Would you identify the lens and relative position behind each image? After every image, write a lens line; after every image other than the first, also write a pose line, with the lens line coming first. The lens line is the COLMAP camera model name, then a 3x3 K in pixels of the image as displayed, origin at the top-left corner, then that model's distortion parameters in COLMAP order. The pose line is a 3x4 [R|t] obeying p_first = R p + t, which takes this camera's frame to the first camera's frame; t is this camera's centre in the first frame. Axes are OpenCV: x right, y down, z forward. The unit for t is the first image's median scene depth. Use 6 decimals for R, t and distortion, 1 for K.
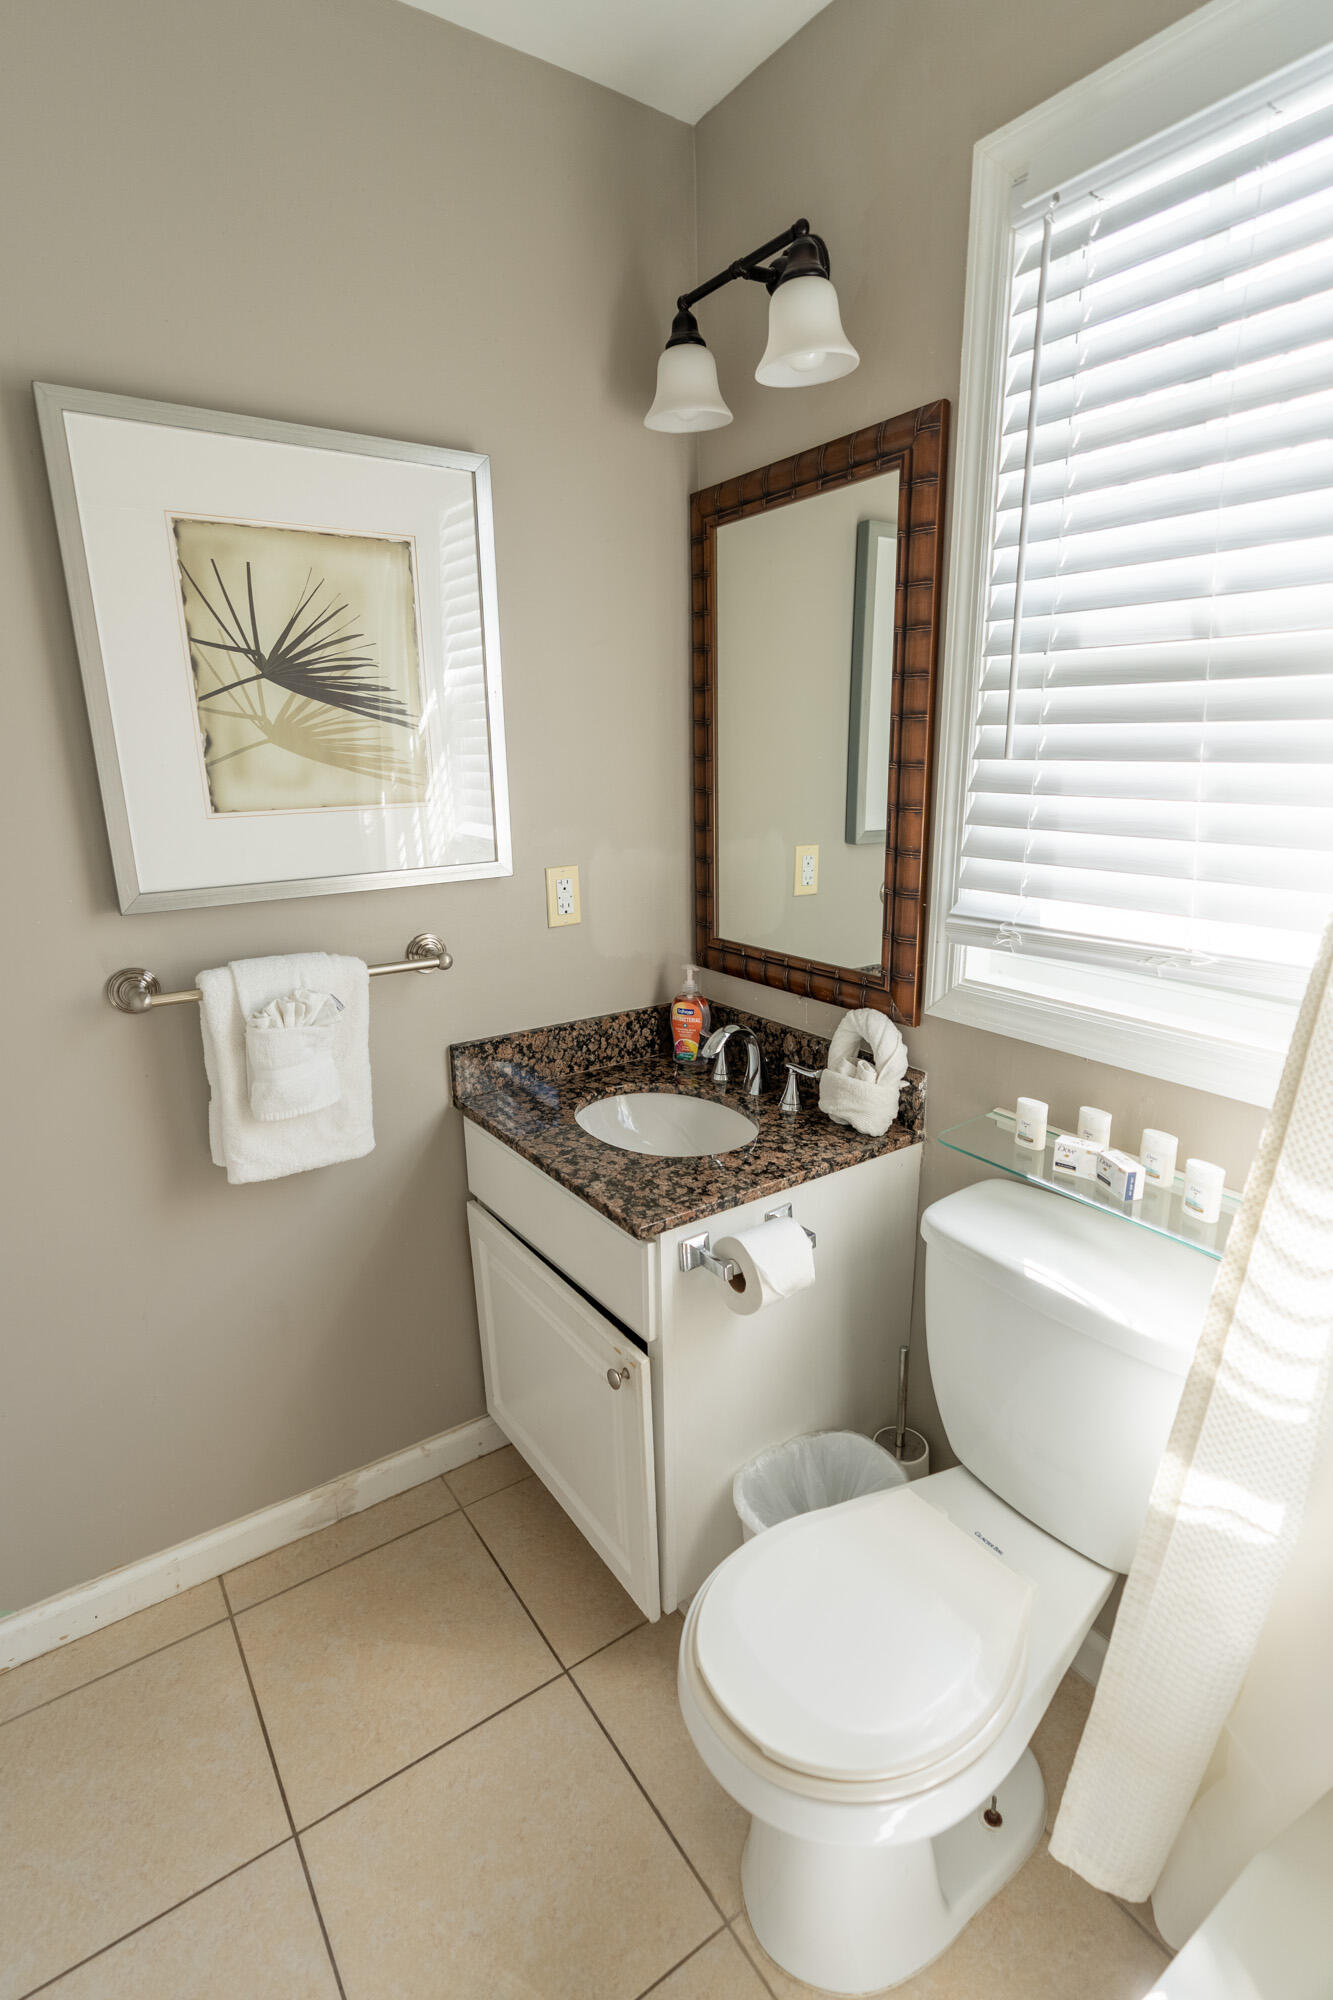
lens RADIAL K [[930.7, 0, 666.5], [0, 930.7, 1000.0], [0, 0, 1]] dist [-0.004274, 0.000256]
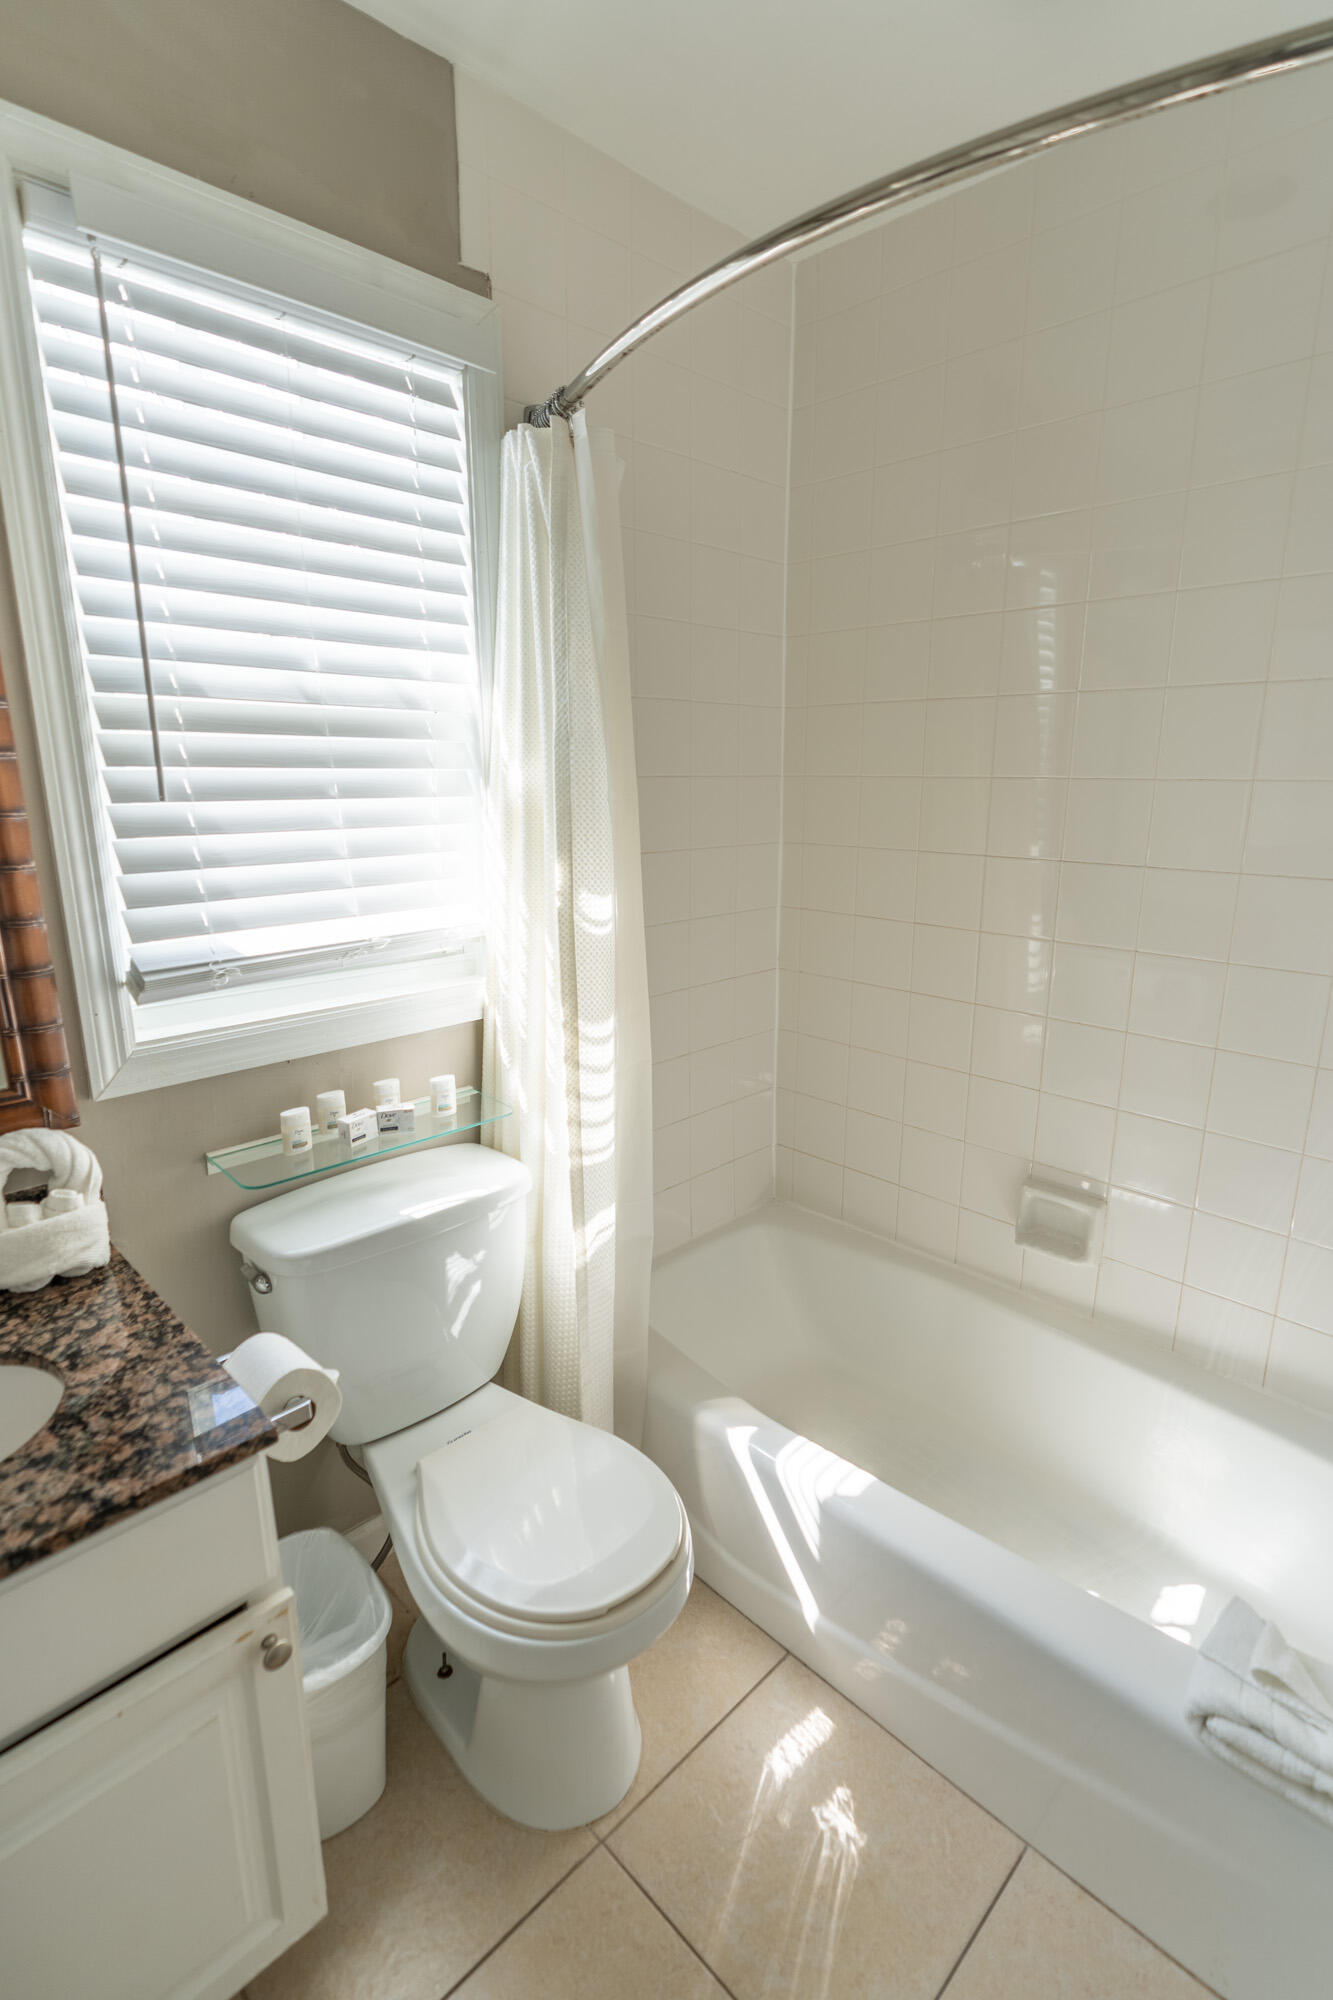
lens RADIAL K [[930.7, 0, 666.5], [0, 930.7, 1000.0], [0, 0, 1]] dist [-0.004274, 0.000256]
pose [[-0.144537, -0.225588, 0.963441, -0.713910], [0.265236, 0.929201, 0.257362, -0.182093], [-0.953288, 0.292738, -0.074470, 0.650709]]
